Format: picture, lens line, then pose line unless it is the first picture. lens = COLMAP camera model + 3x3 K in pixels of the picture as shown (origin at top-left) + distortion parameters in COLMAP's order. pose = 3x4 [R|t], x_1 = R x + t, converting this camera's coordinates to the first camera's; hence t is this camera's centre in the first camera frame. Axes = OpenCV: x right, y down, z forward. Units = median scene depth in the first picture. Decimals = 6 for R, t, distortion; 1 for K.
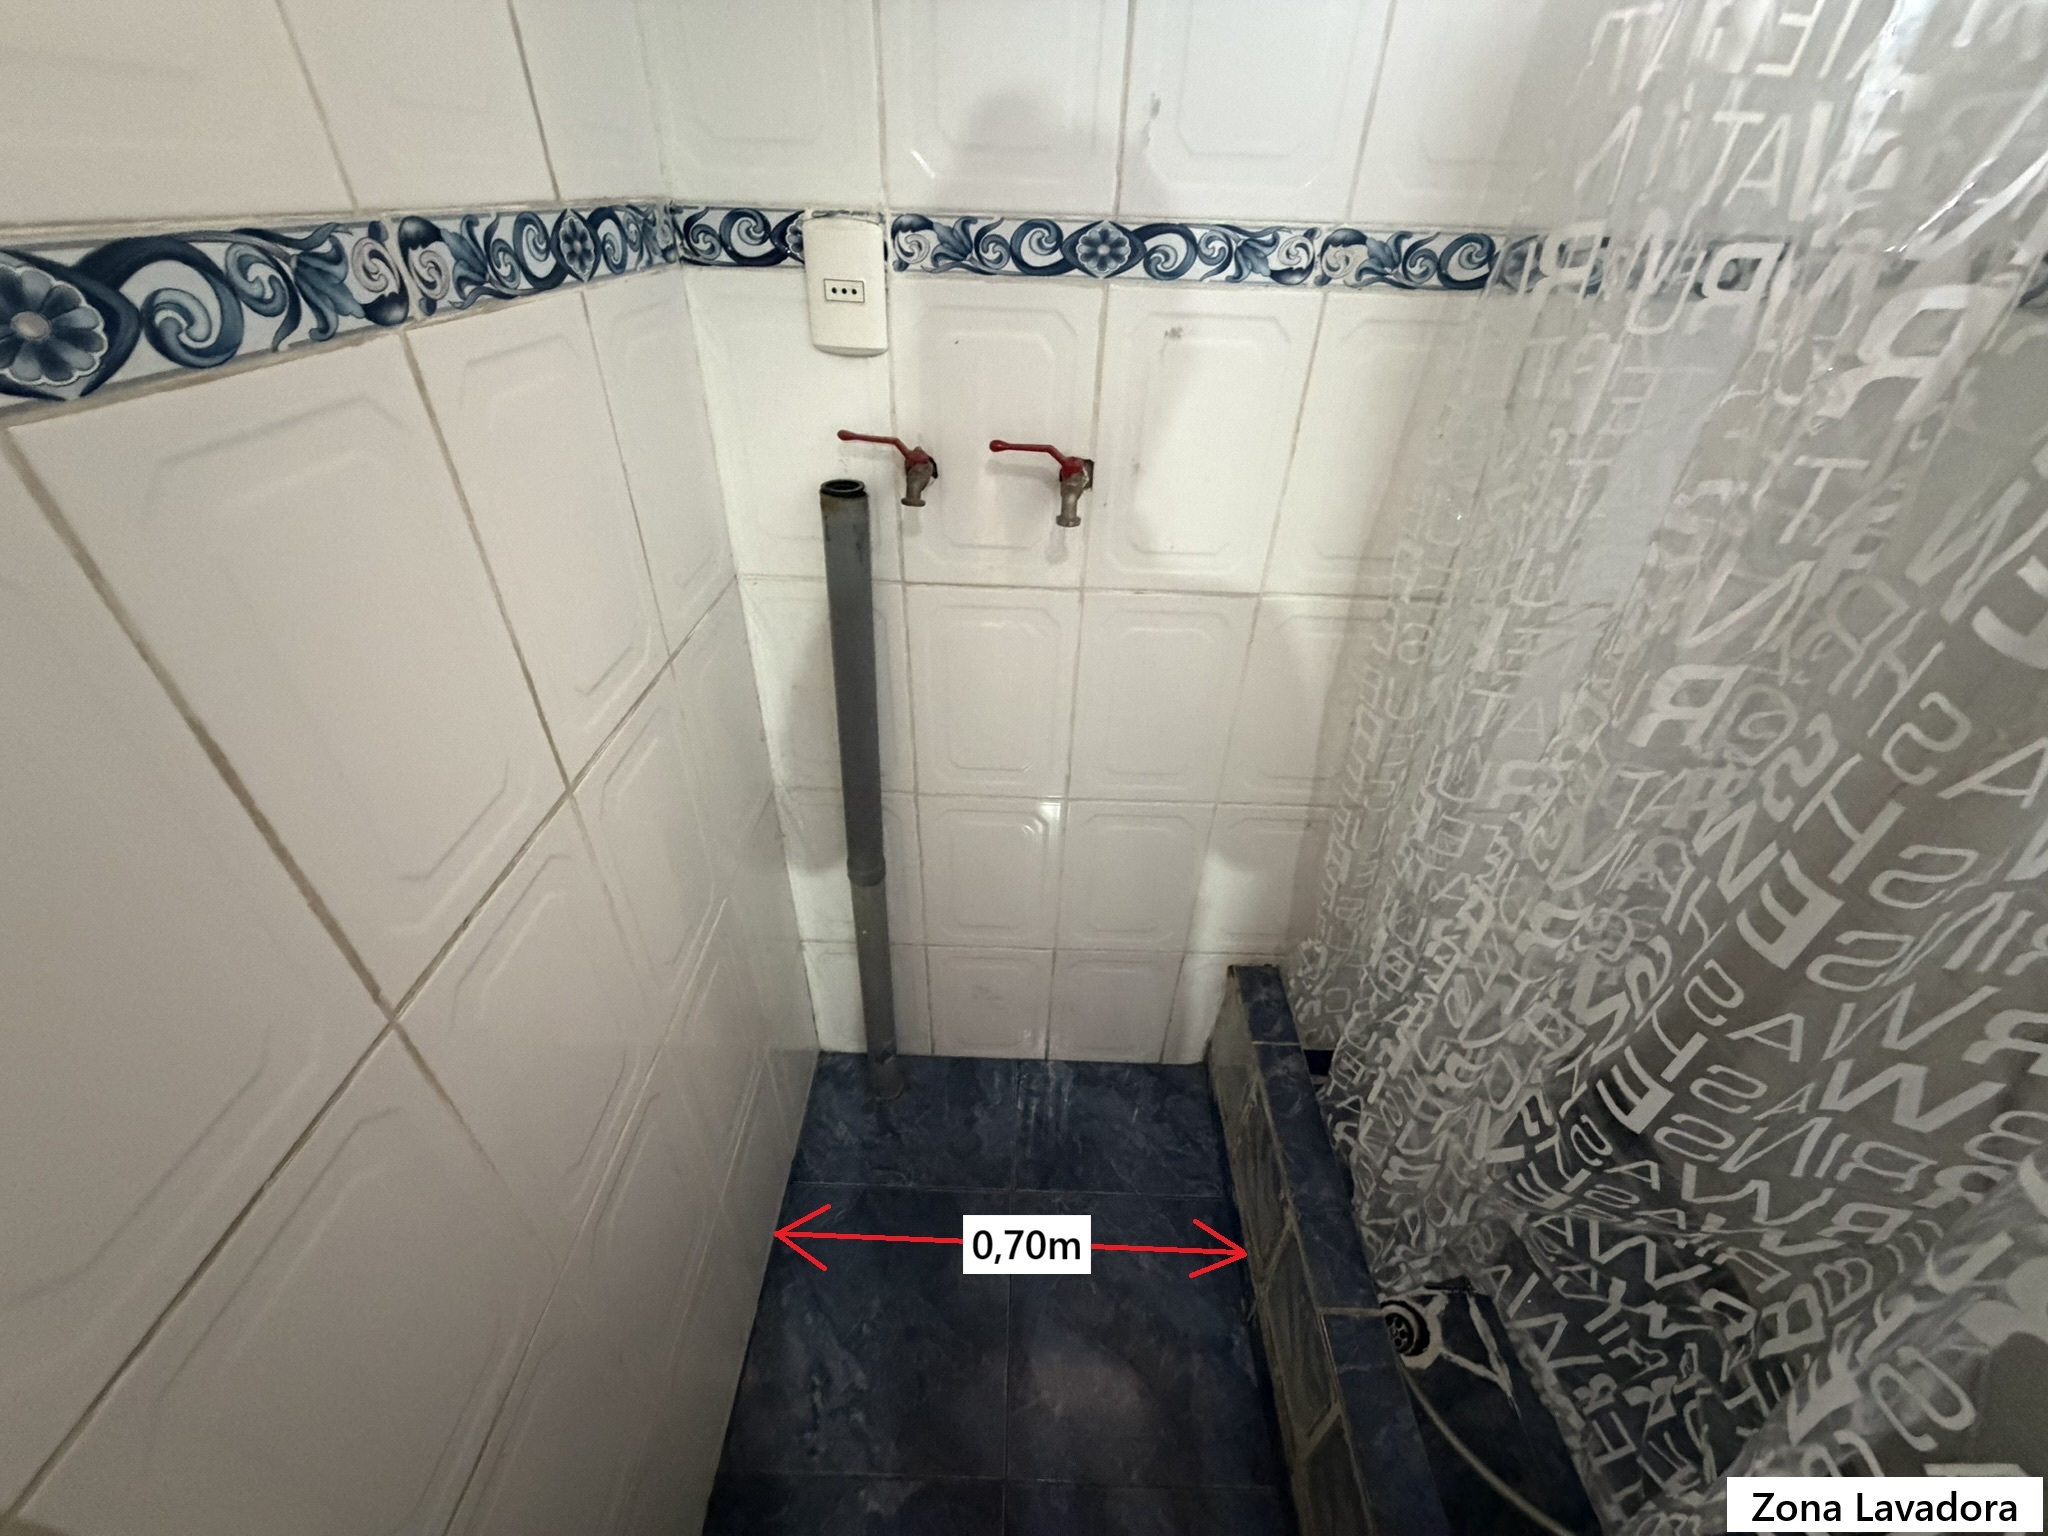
lens RADIAL K [[815.6, 0, 1023.7], [0, 815.6, 763.3], [0, 0, 1]] dist [-0.000681, 0.000471]
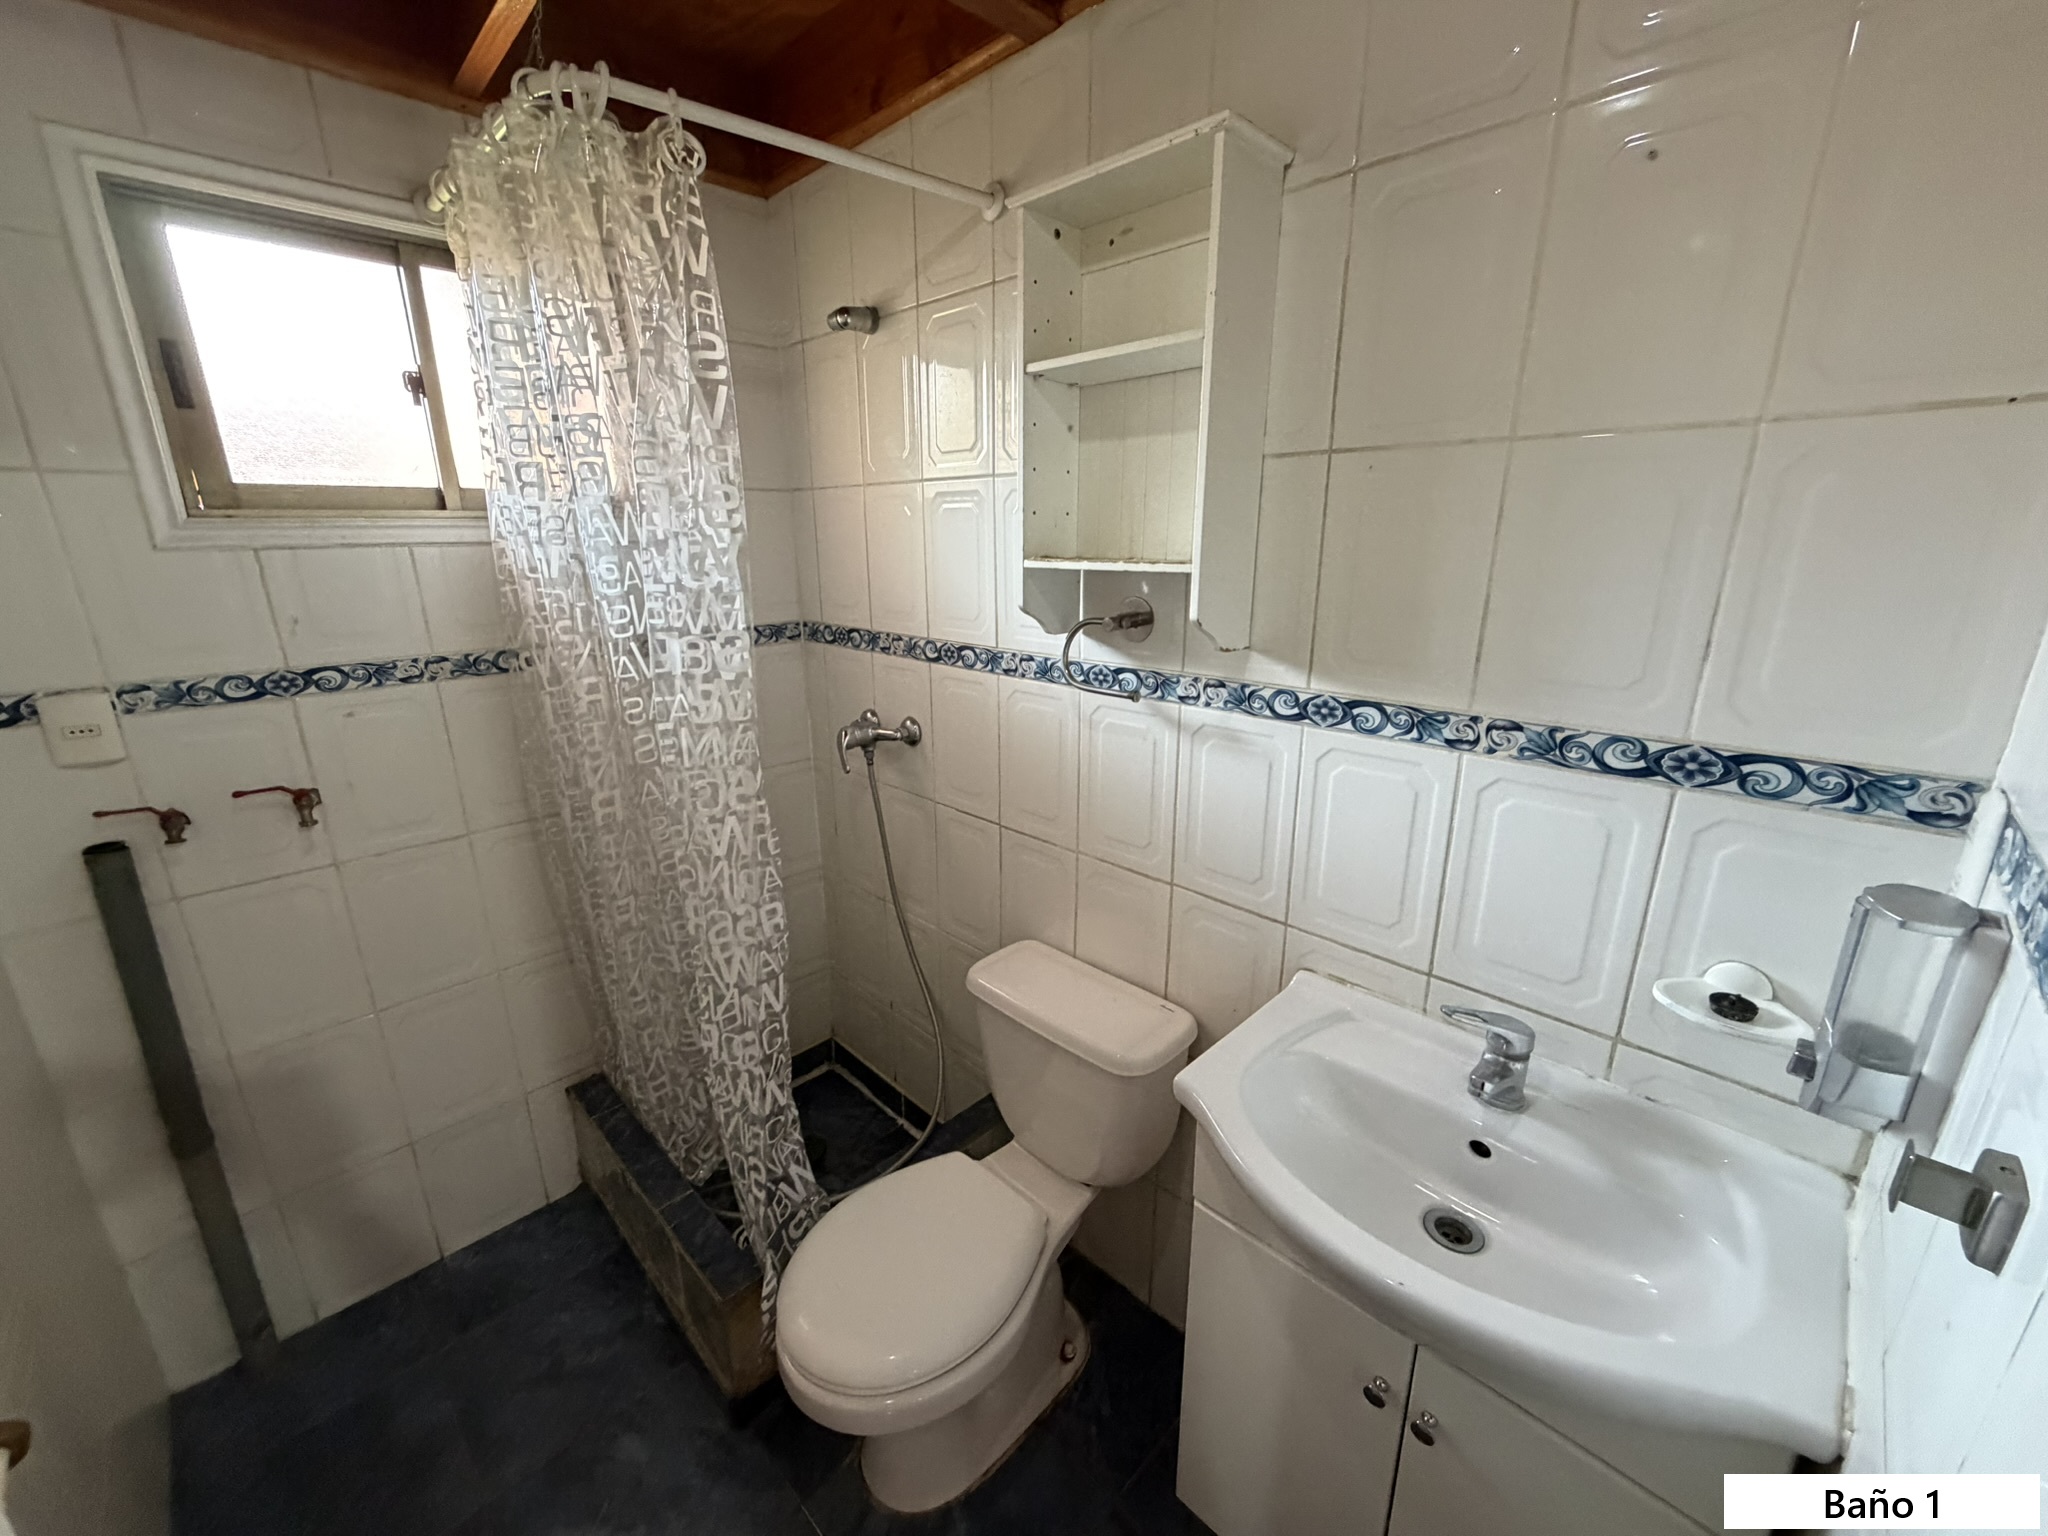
lens RADIAL K [[815.6, 0, 1021.5], [0, 815.6, 772.1], [0, 0, 1]] dist [-0.000681, 0.000471]
pose [[0.700953, -0.236962, 0.672692, -0.019463], [0.446360, 0.881392, -0.154634, 0.516389], [-0.556263, 0.408654, 0.723584, -1.057844]]
